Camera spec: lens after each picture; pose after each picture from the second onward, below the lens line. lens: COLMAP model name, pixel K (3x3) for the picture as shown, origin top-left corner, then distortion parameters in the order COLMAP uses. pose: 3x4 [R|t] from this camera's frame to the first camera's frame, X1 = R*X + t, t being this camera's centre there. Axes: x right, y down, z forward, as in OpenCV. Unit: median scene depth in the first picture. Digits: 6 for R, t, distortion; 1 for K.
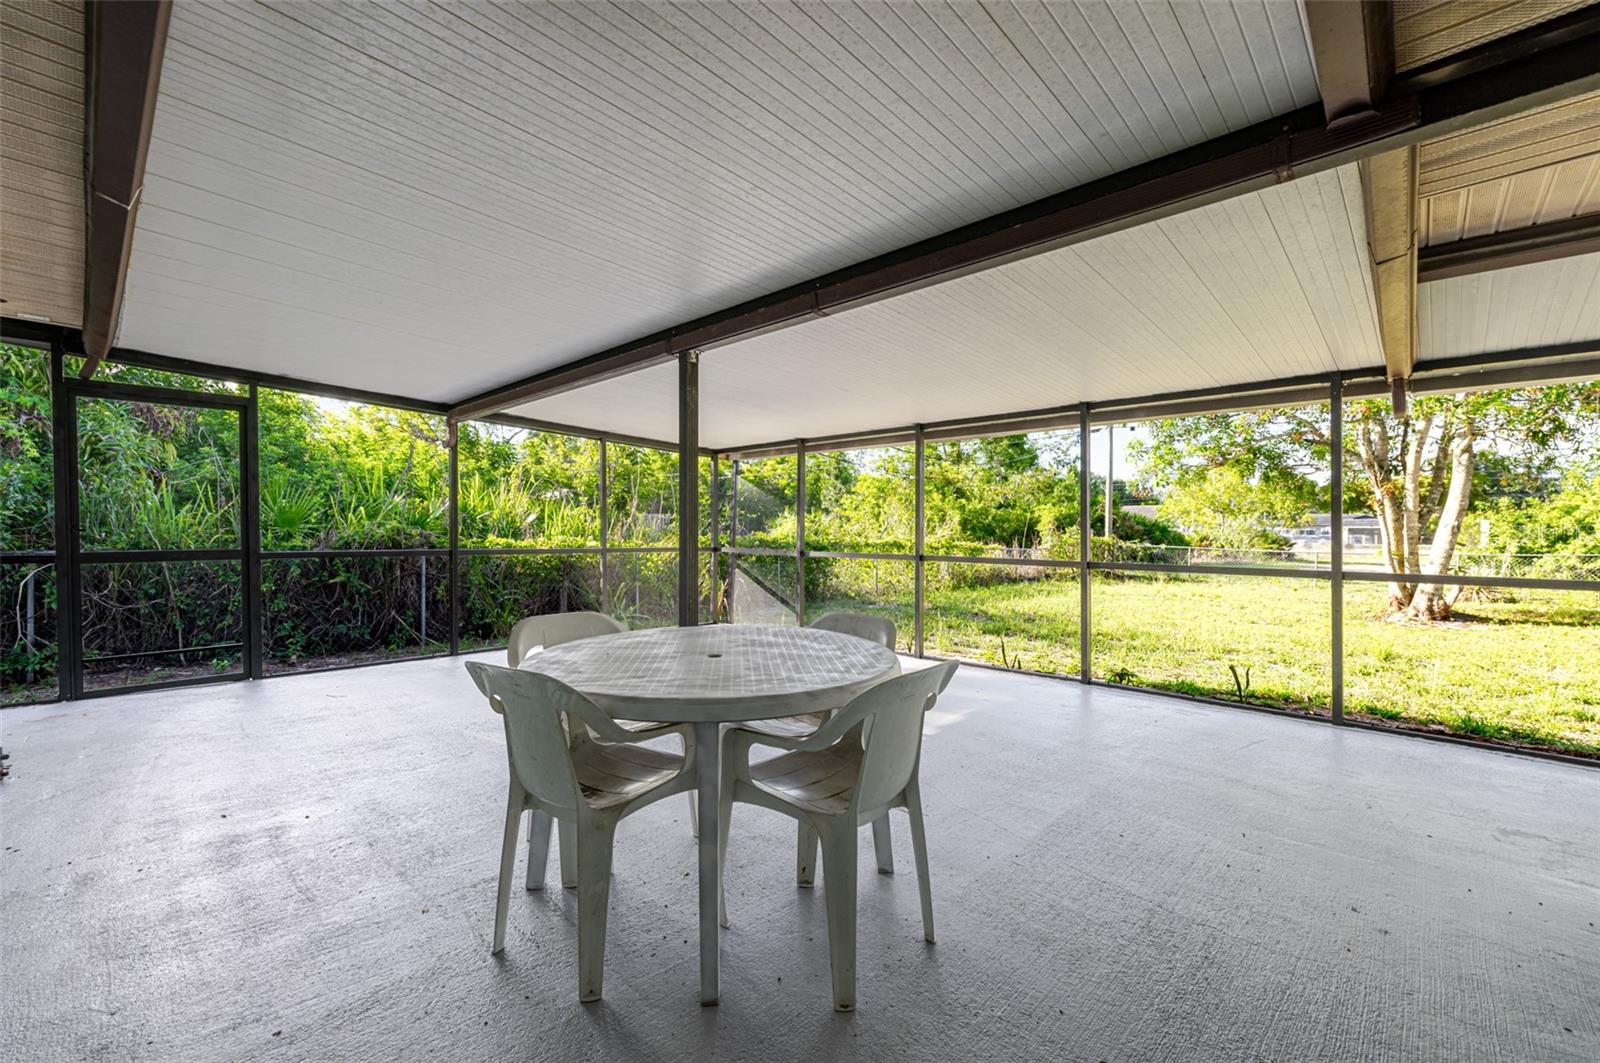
lens RADIAL K [[681.2, 0, 794.8], [0, 681.2, 533.9], [0, 0, 1]] dist [0.000913, -0.000121]
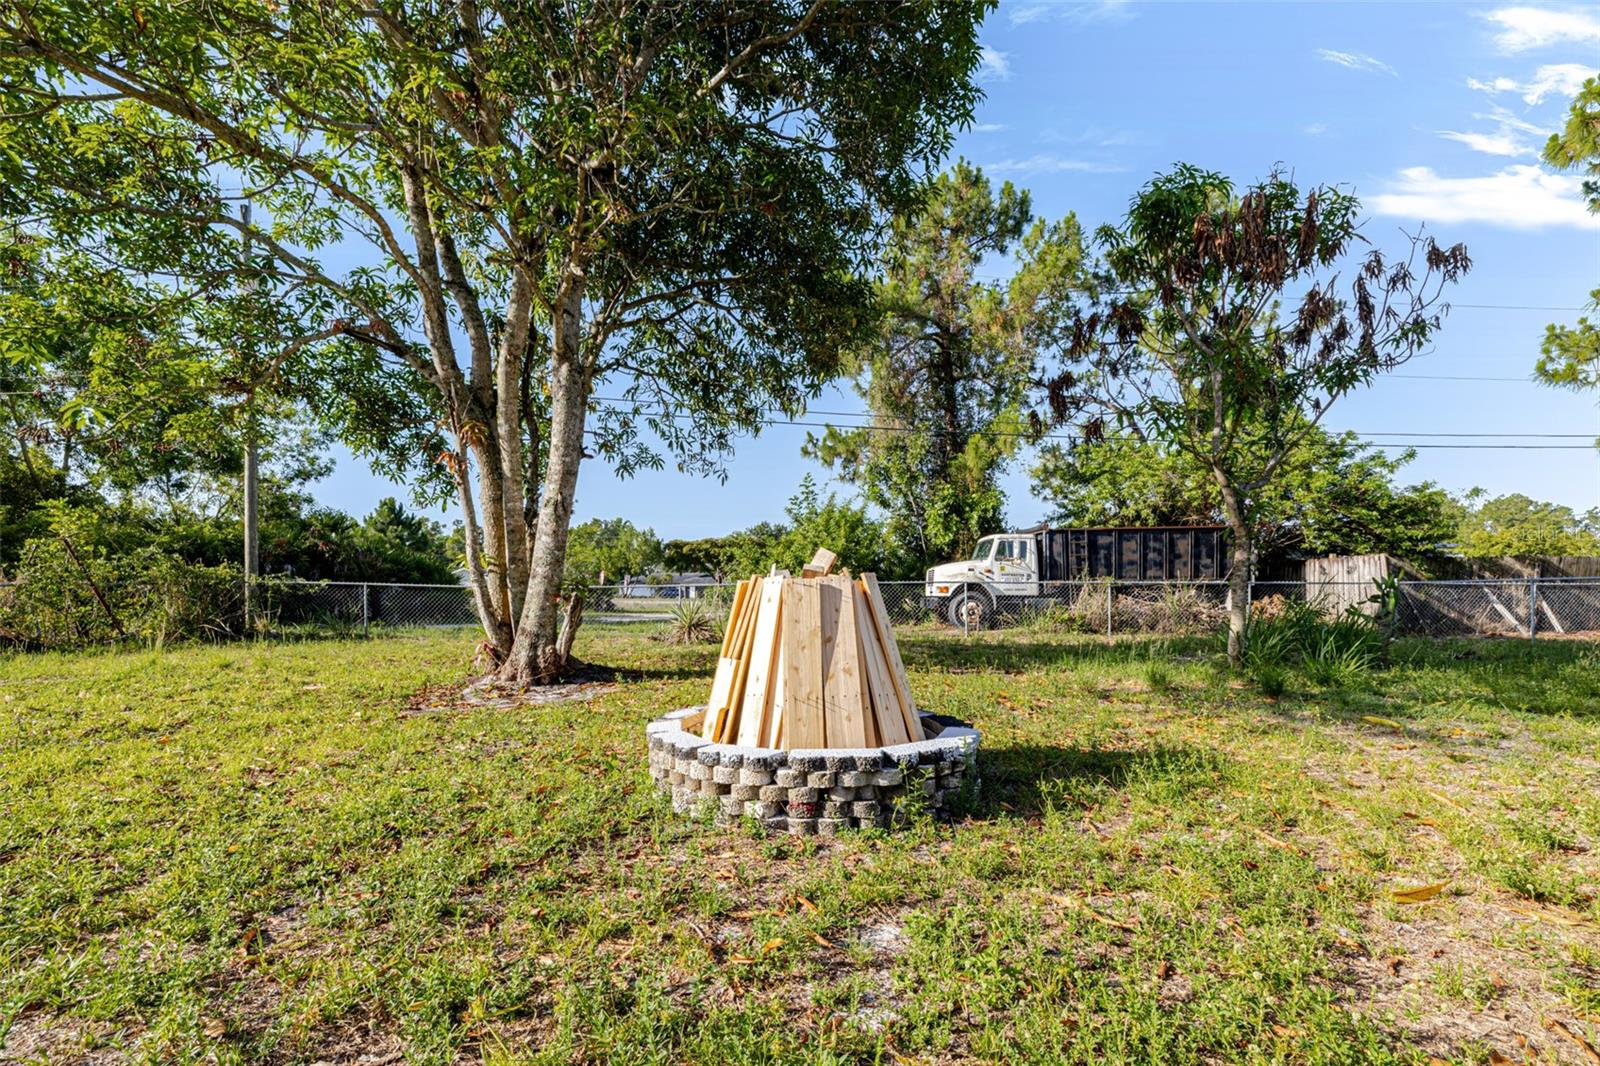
lens RADIAL K [[681.2, 0, 802.8], [0, 681.2, 583.2], [0, 0, 1]] dist [0.000913, -0.000121]
pose [[0.700900, 0.010511, 0.713182, 0.704476], [0.001637, 0.999865, -0.016345, 0.056987], [-0.713258, 0.012623, 0.700788, 0.480523]]
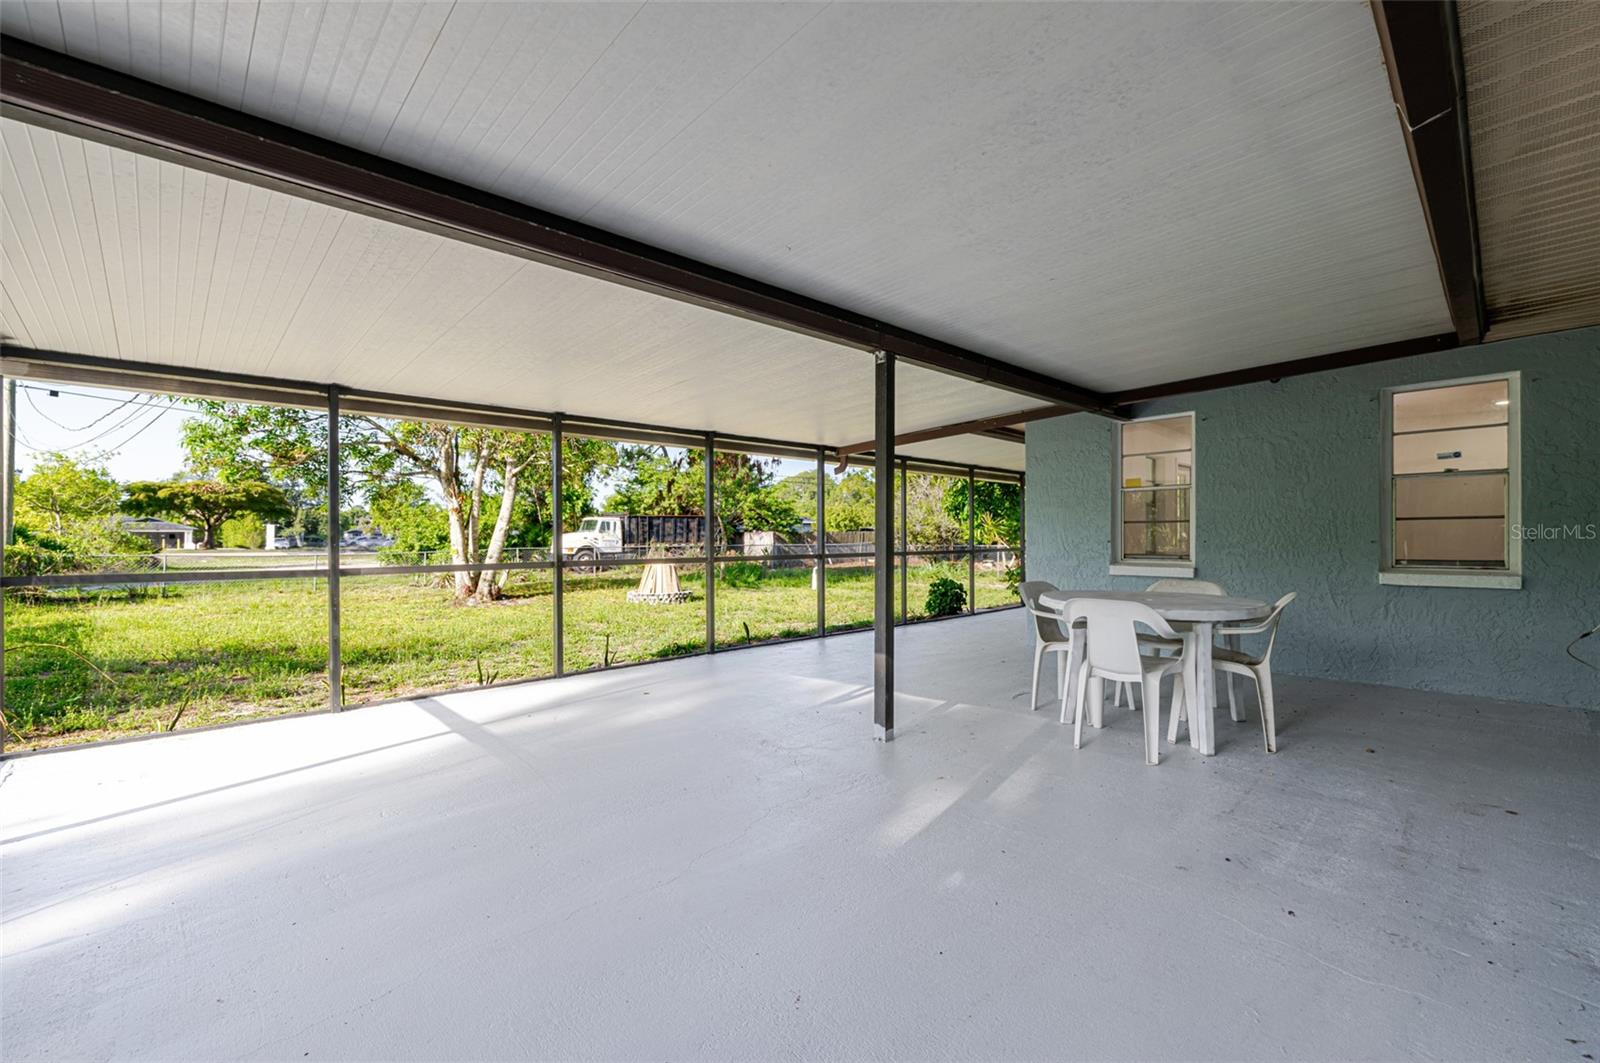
lens RADIAL K [[681.2, 0, 794.0], [0, 681.2, 529.7], [0, 0, 1]] dist [0.000913, -0.000121]
pose [[0.075724, 0.007204, 0.997103, -0.347933], [0.004679, 0.999960, -0.007580, 0.001540], [-0.997118, 0.005239, 0.075688, 0.310647]]
